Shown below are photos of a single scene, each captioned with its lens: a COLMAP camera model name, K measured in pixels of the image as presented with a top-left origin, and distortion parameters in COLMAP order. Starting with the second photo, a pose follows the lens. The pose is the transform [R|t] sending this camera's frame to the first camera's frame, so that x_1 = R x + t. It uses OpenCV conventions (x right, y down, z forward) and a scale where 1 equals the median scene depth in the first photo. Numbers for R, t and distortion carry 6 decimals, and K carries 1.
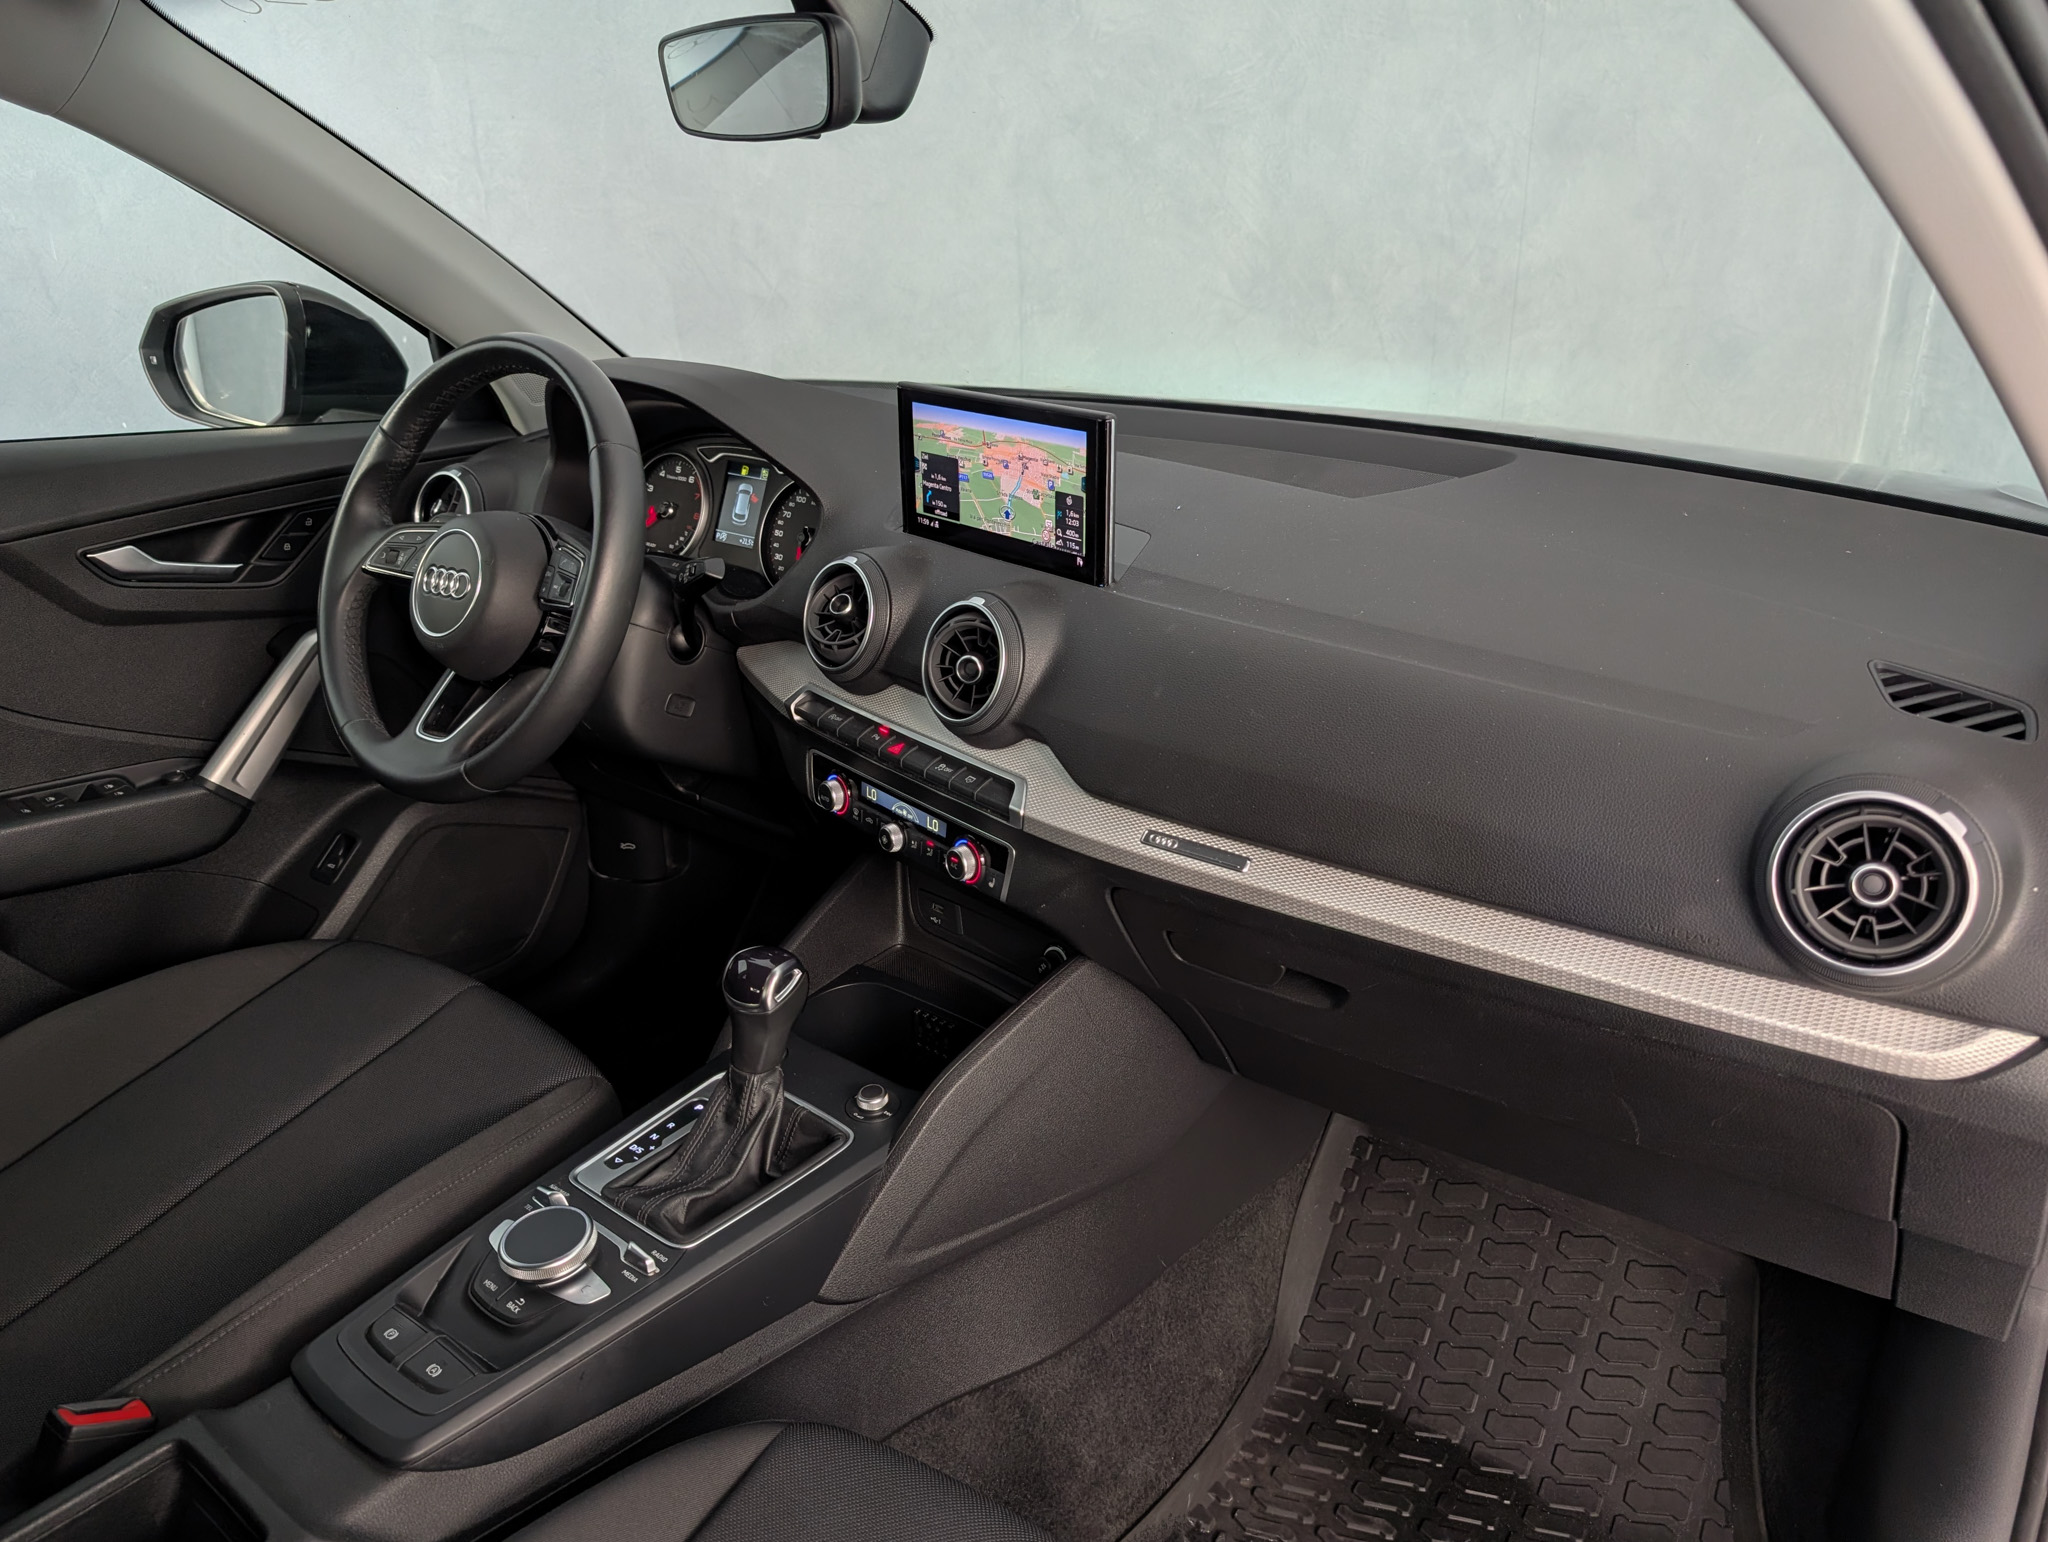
lens RADIAL K [[1505.8, 0, 1061.2], [0, 1505.8, 801.2], [0, 0, 1]] dist [0.097324, -0.135053]
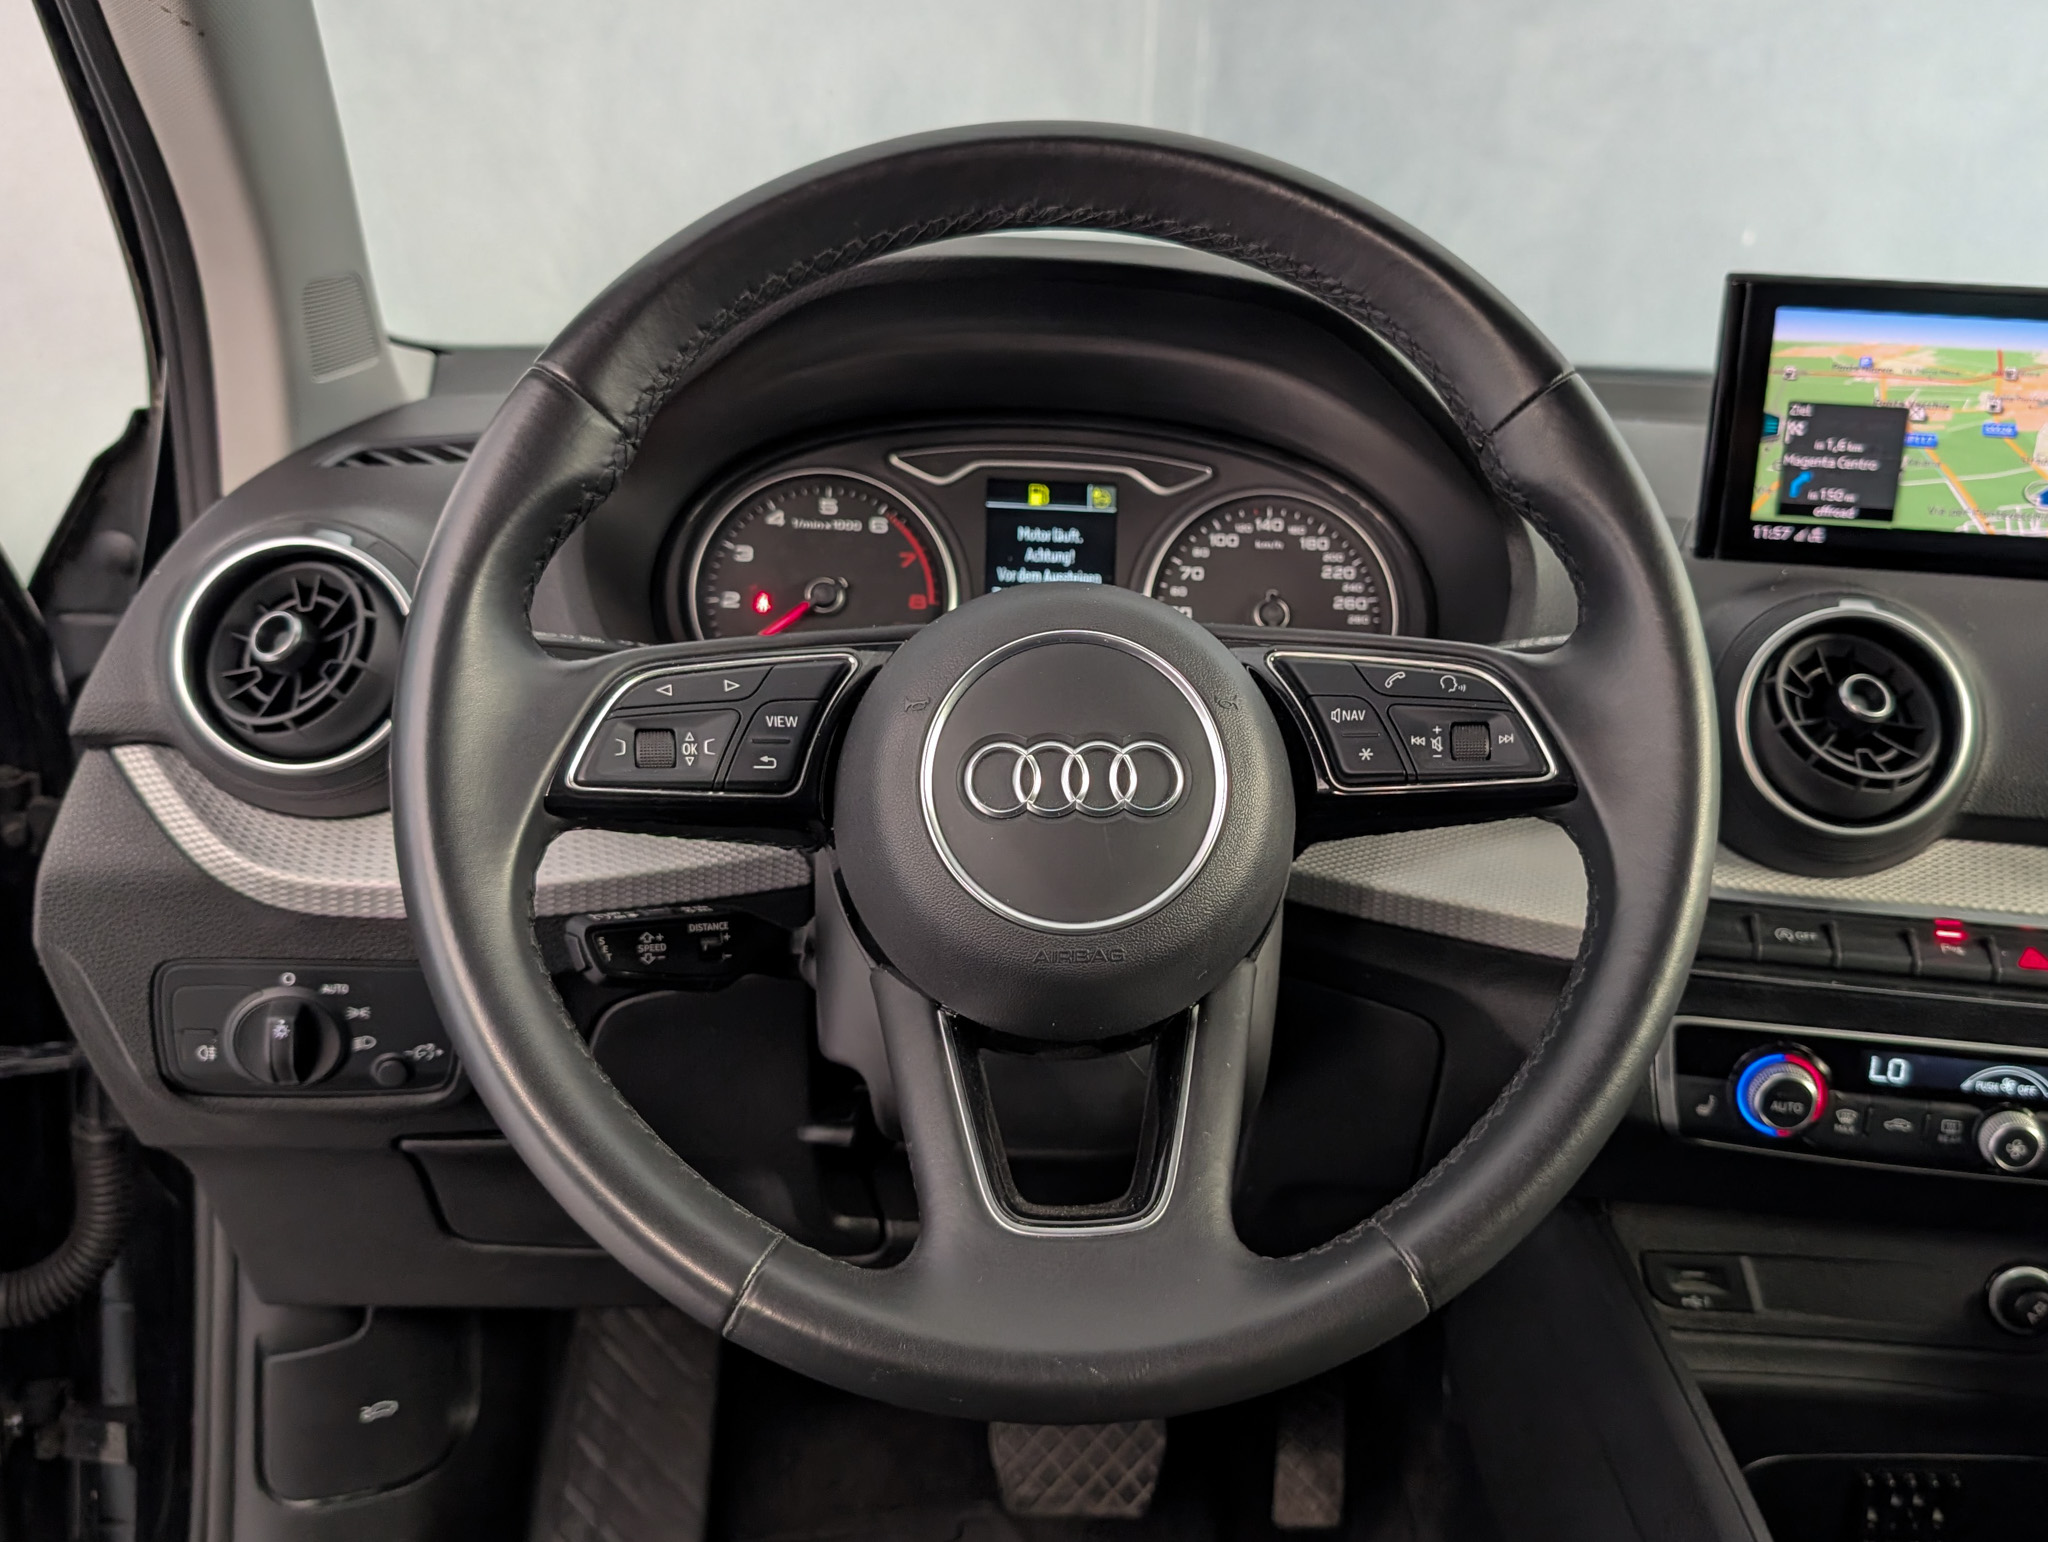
lens RADIAL K [[1880.9, 0, 1095.3], [0, 1880.9, 727.9], [0, 0, 1]] dist [0.096208, -0.274629]
pose [[0.749570, -0.122850, 0.650425, -0.737729], [0.207834, 0.976614, -0.055055, -0.139648], [-0.628451, 0.176448, 0.757572, 0.699748]]
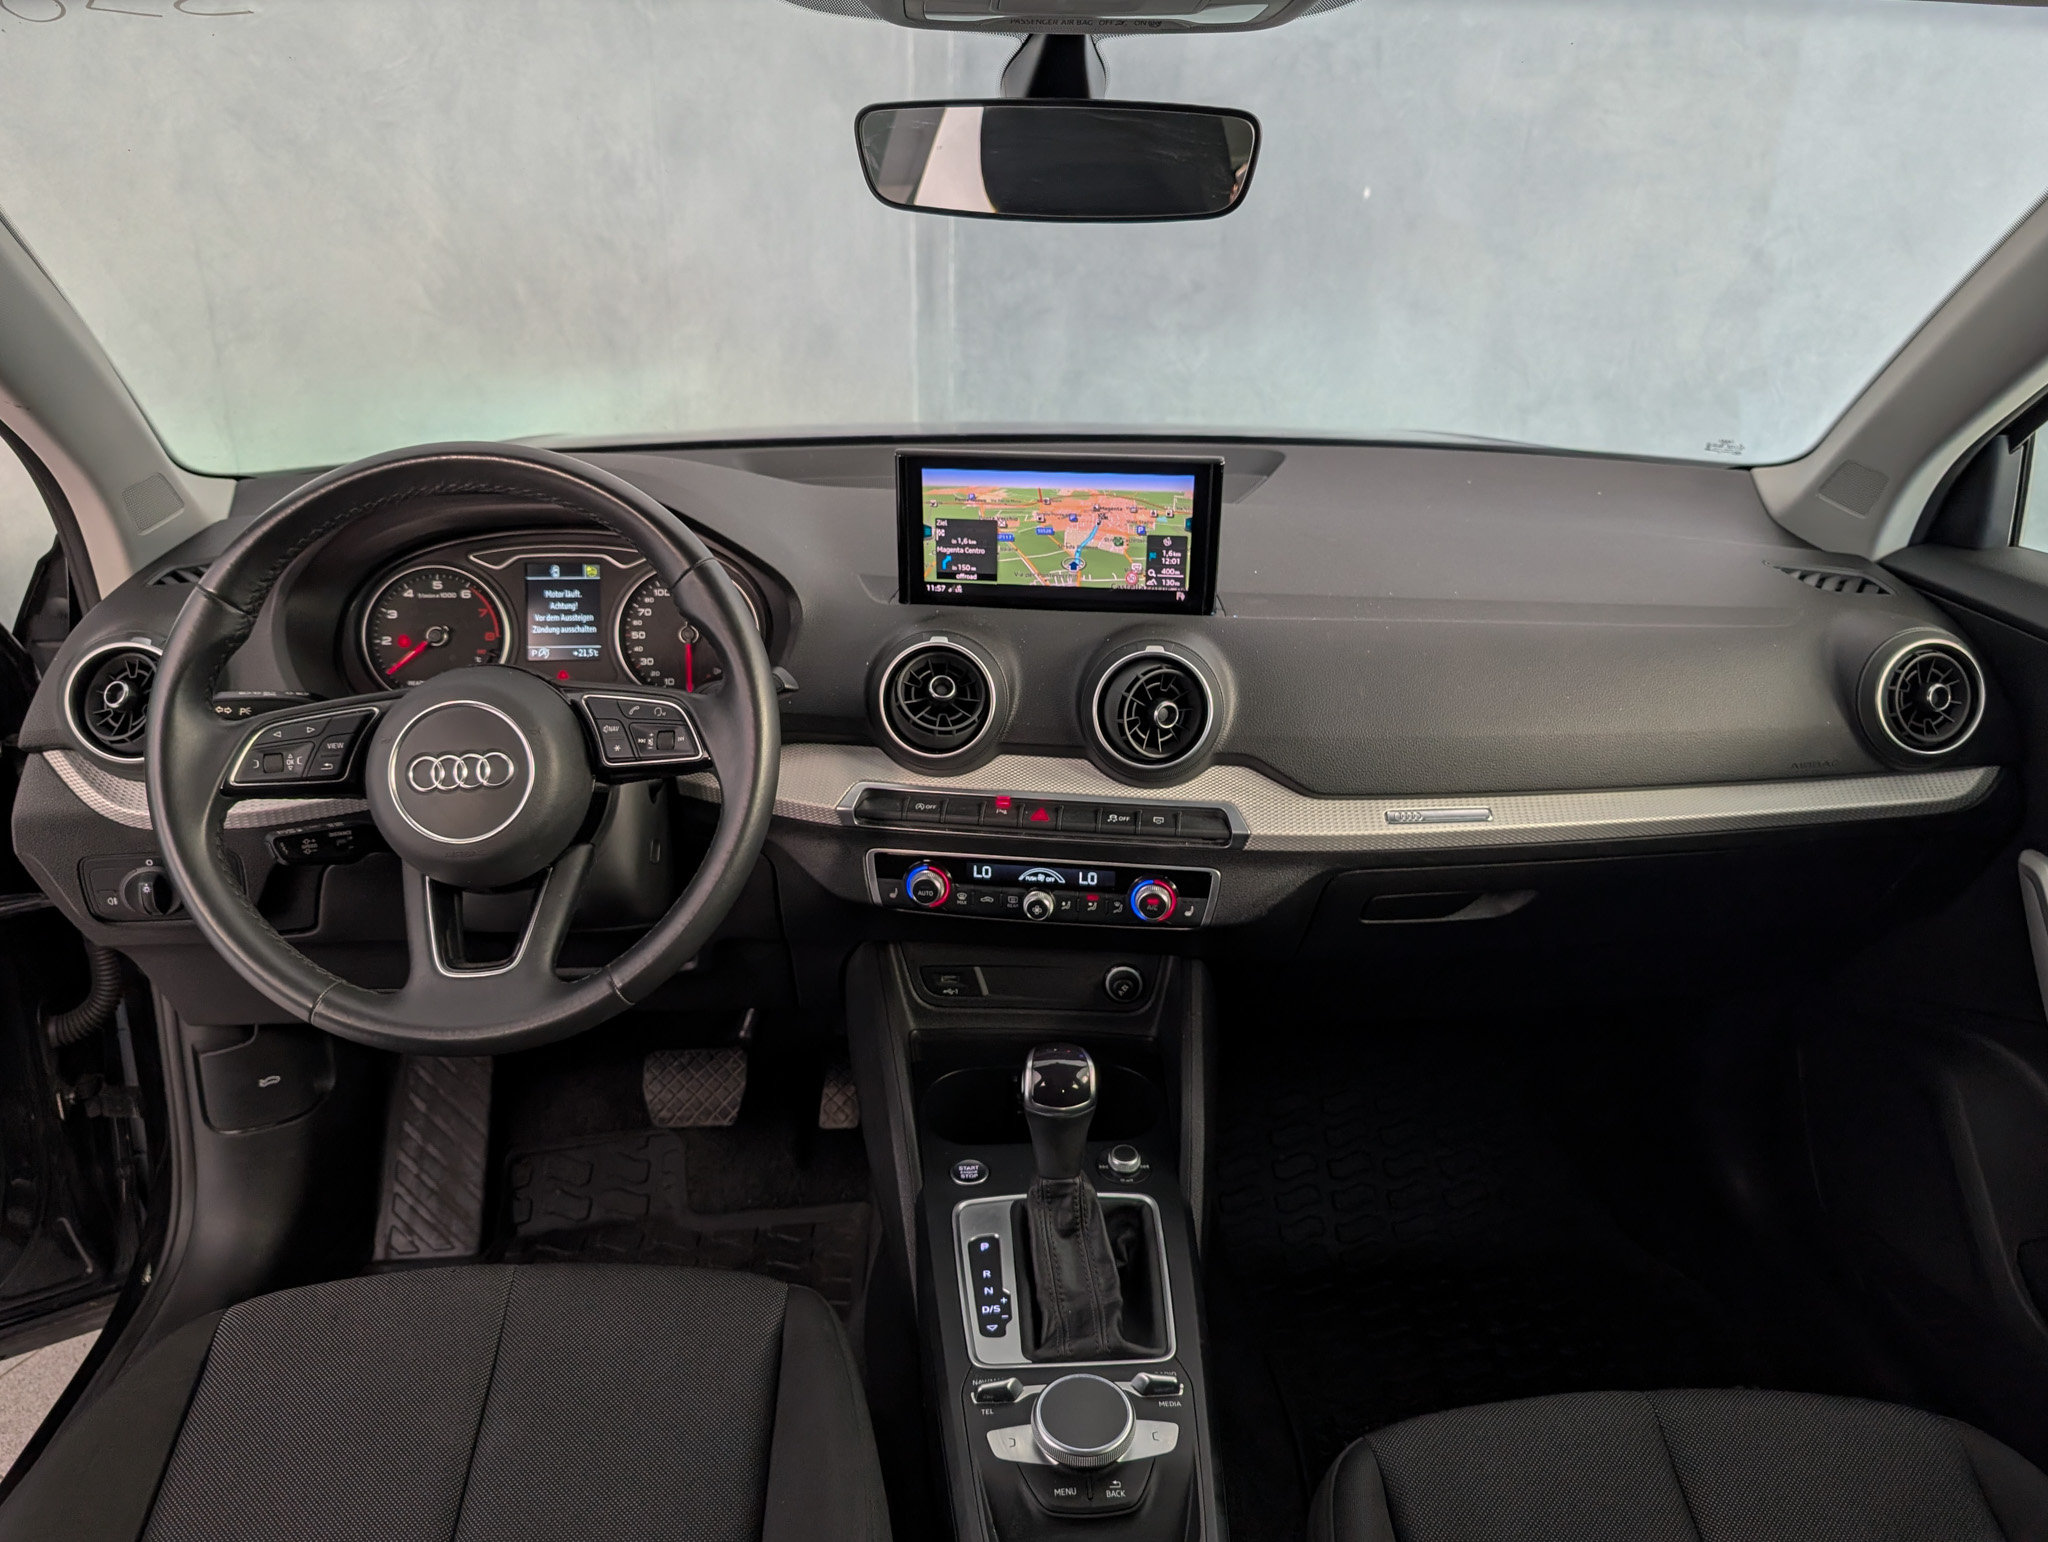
lens RADIAL K [[1528.4, 0, 1024.0], [0, 1528.4, 771.0], [0, 0, 1]] dist [0.119606, -0.259532]
pose [[0.739661, -0.246714, 0.626126, -0.730341], [0.248848, 0.964703, 0.086153, -0.150842], [-0.625281, 0.092086, 0.774947, 0.227768]]
